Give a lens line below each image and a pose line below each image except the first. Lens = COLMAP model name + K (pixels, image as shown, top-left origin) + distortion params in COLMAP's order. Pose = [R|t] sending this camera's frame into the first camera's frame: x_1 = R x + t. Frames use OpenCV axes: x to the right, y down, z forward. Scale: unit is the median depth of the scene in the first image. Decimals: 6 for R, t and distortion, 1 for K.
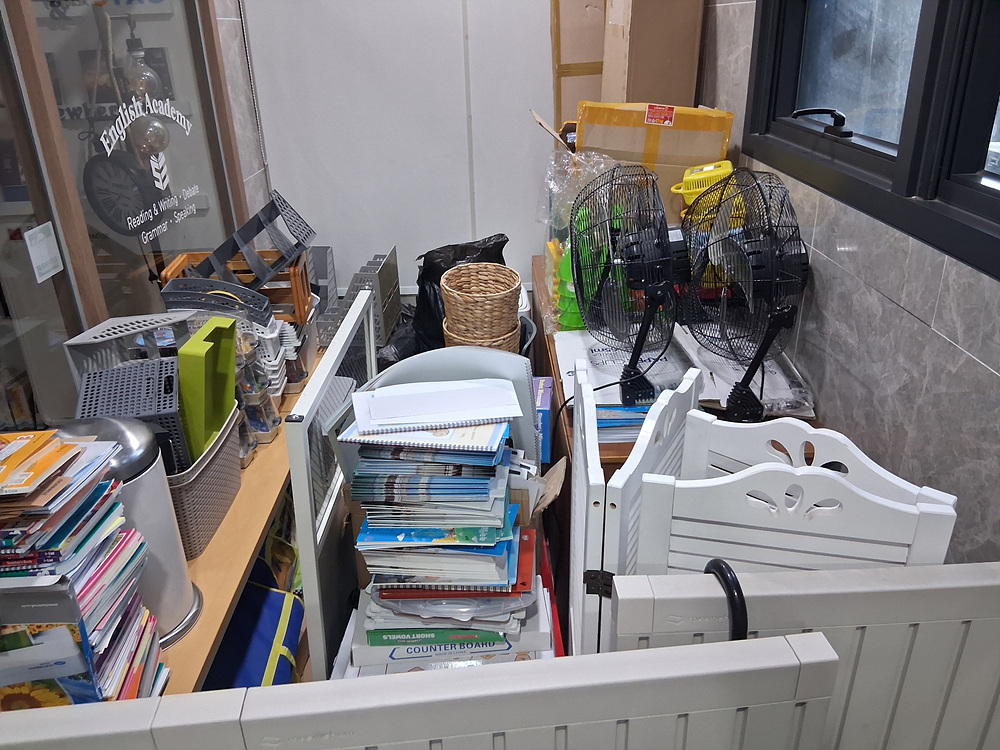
lens RADIAL K [[773.0, 0, 505.3], [0, 773.0, 379.6], [0, 0, 1]] dist [0.055622, -0.071676]
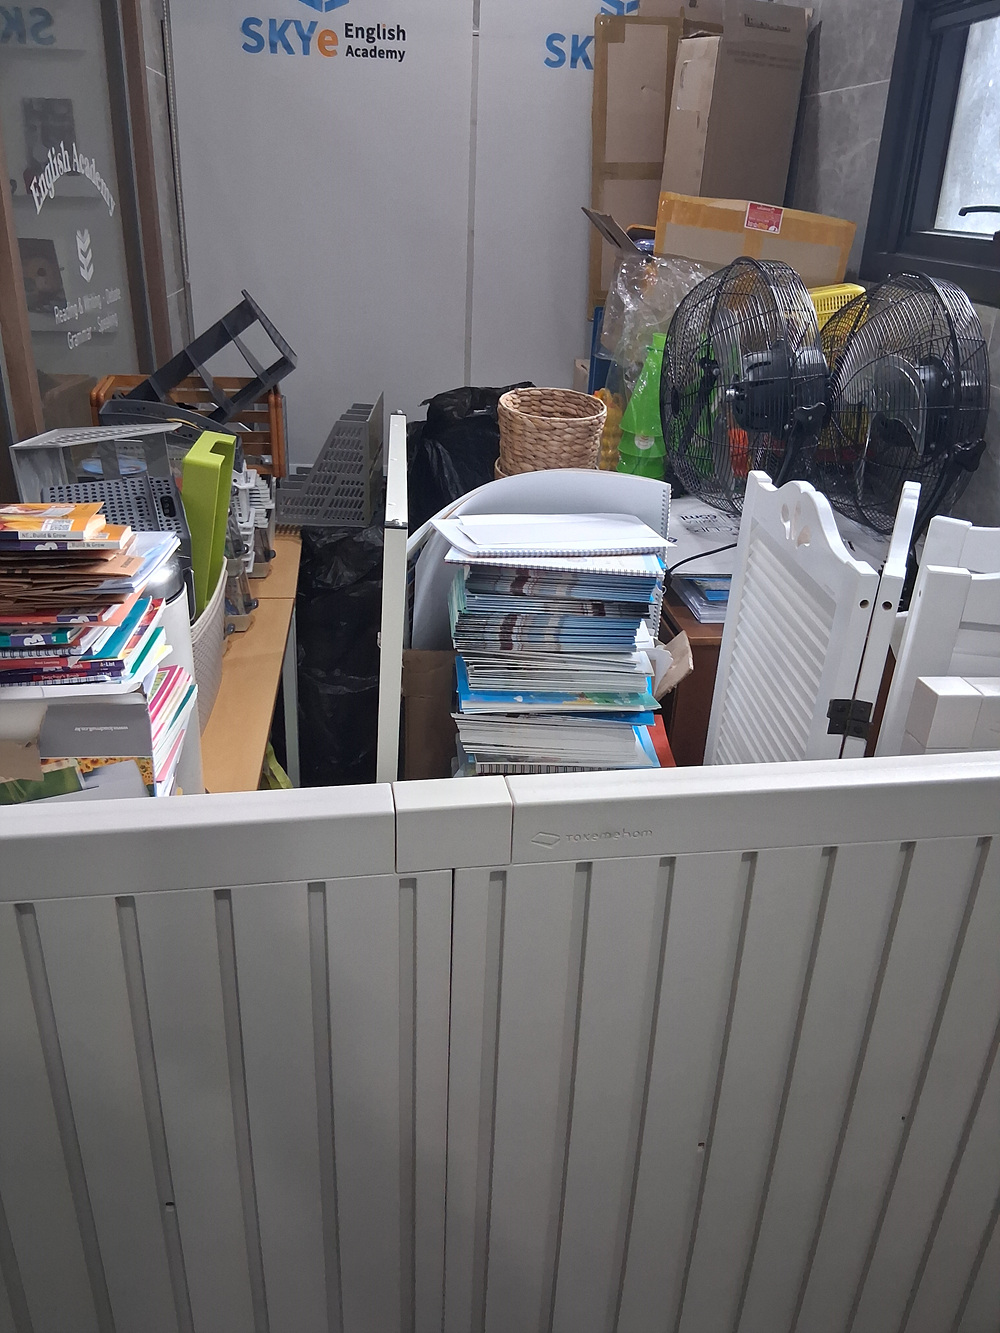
lens RADIAL K [[1030.4, 0, 492.9], [0, 1030.4, 667.8], [0, 0, 1]] dist [0.055622, -0.071676]
pose [[0.995807, 0.022918, 0.088564, -0.209578], [-0.023649, 0.999694, 0.007210, 0.140836], [-0.088372, -0.009274, 0.996044, 0.011163]]
